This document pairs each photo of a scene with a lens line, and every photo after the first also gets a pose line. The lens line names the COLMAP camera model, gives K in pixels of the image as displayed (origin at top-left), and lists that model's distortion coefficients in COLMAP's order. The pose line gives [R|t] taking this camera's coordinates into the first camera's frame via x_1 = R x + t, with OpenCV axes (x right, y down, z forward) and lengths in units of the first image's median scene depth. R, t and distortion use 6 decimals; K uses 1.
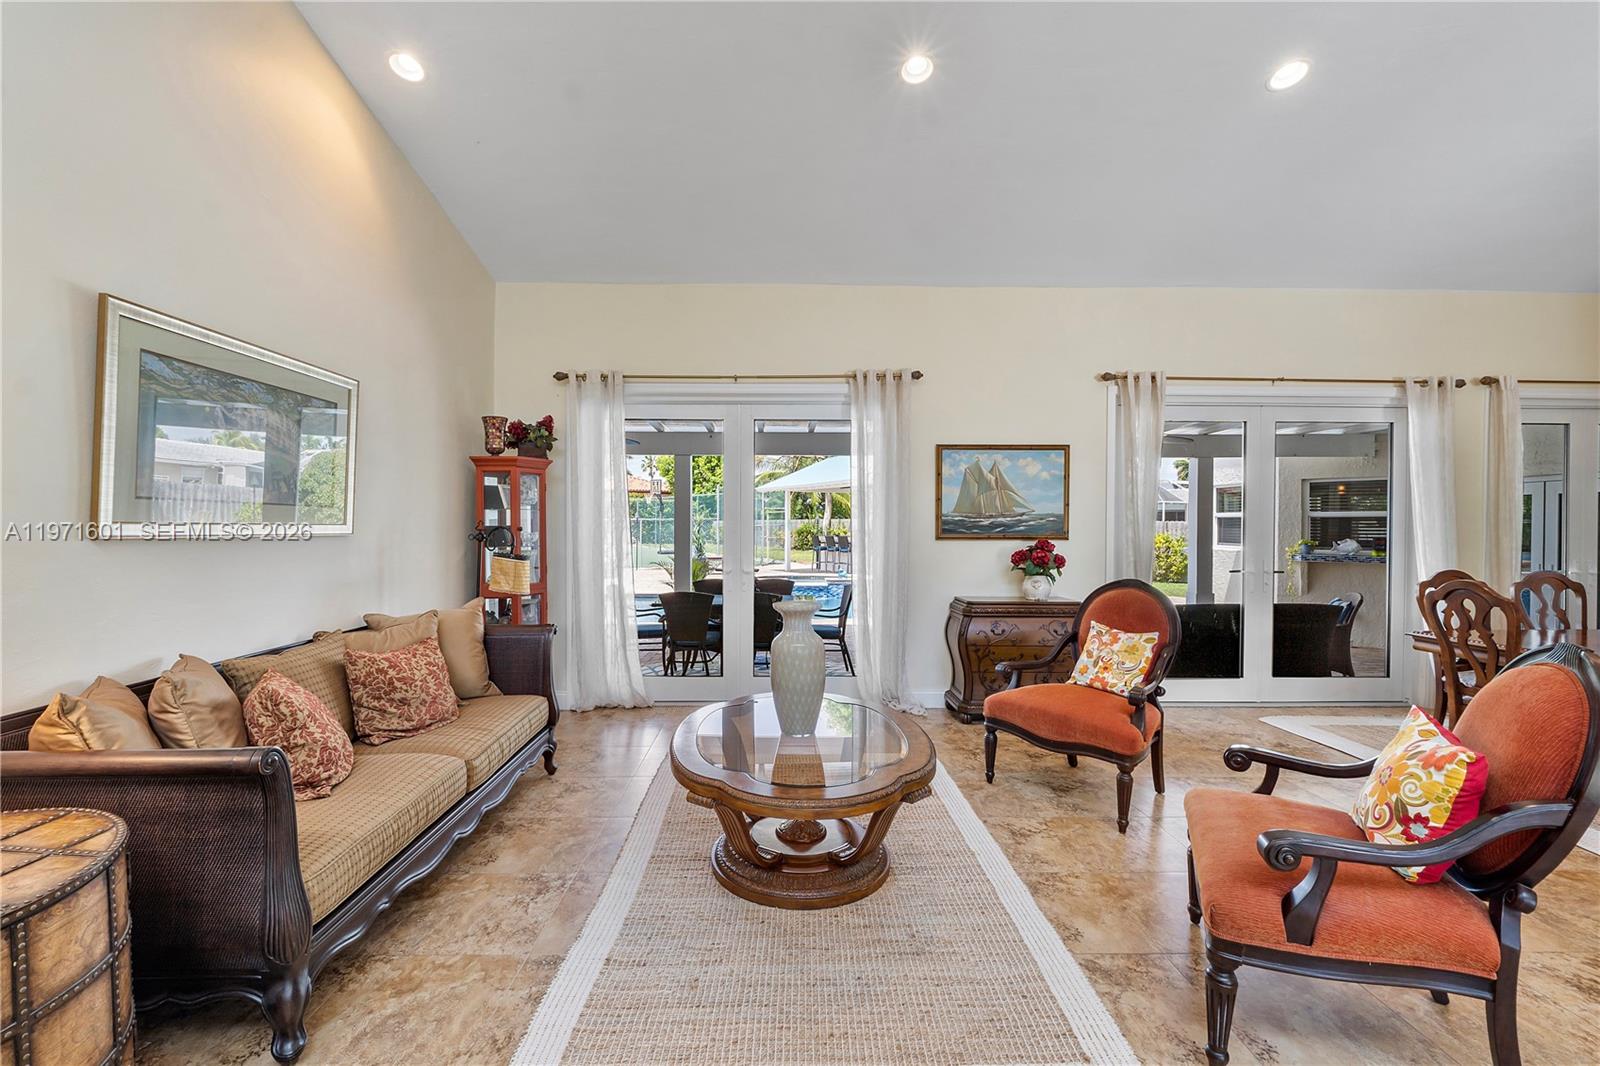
lens RADIAL K [[677.5, 0, 798.0], [0, 677.5, 531.0], [0, 0, 1]] dist [-0.008040, -0.000175]
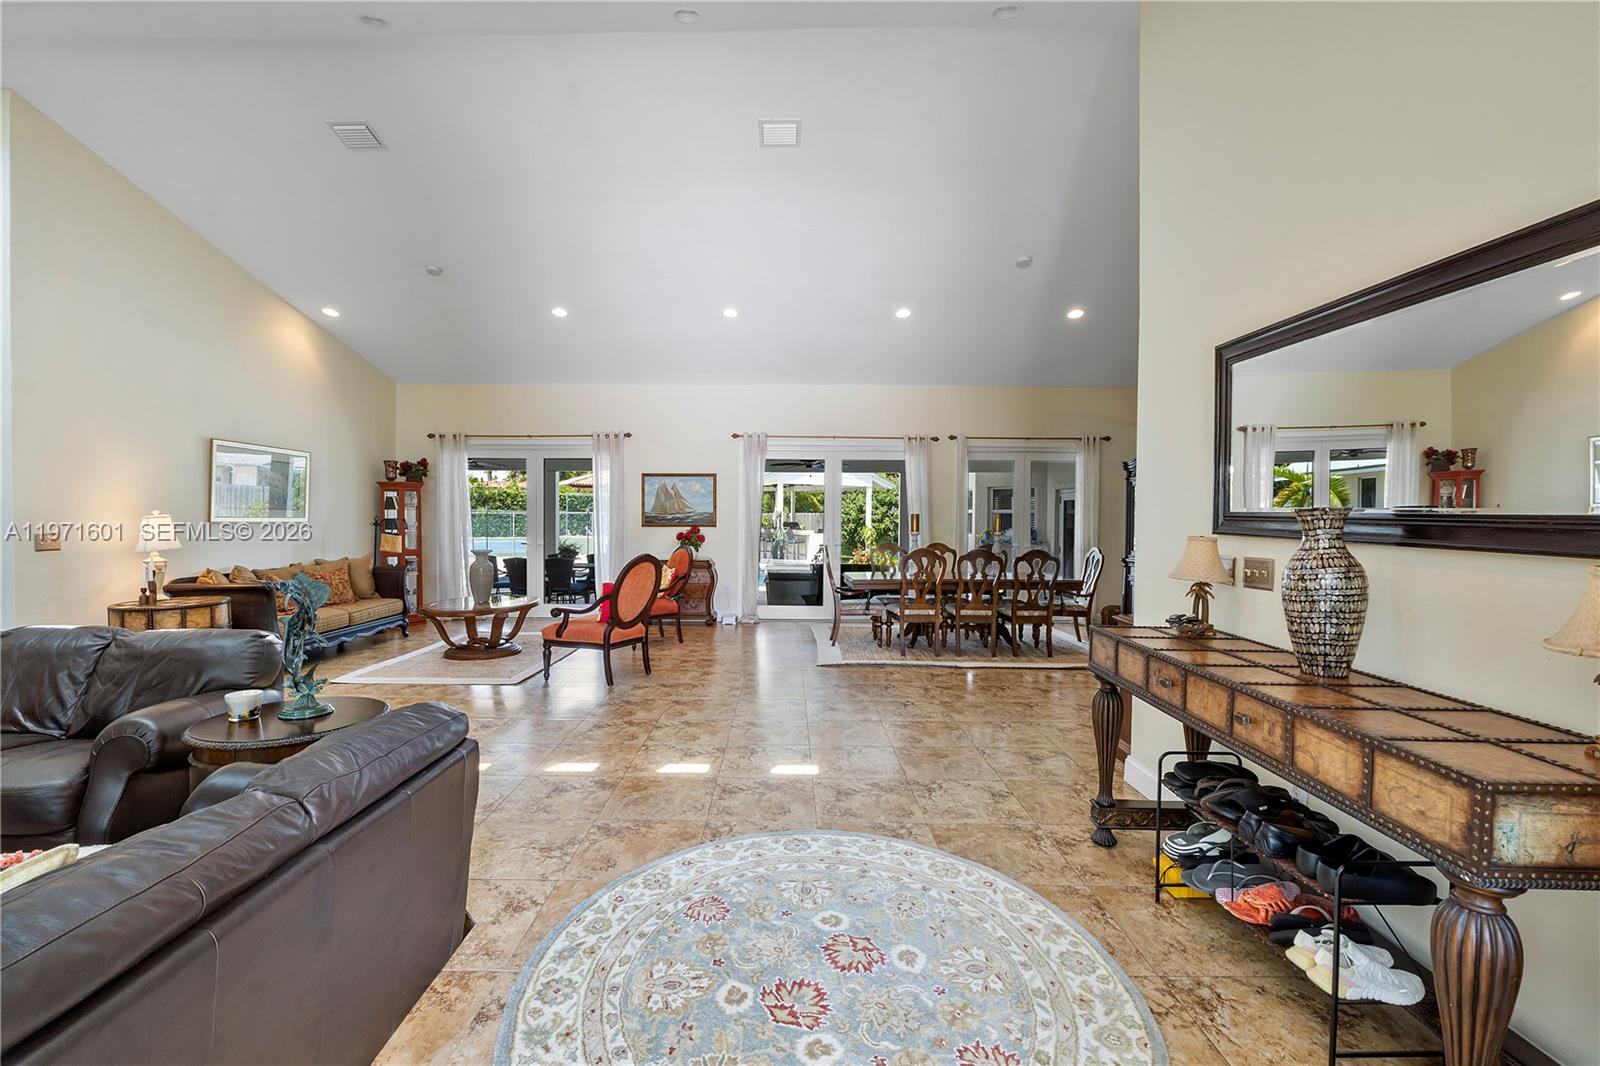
lens RADIAL K [[677.5, 0, 802.4], [0, 677.5, 529.3], [0, 0, 1]] dist [-0.008040, -0.000175]
pose [[0.999989, 0.001993, -0.004262, 0.663322], [-0.001956, 0.999960, 0.008702, 0.004277], [0.004279, -0.008693, 0.999953, -0.824076]]
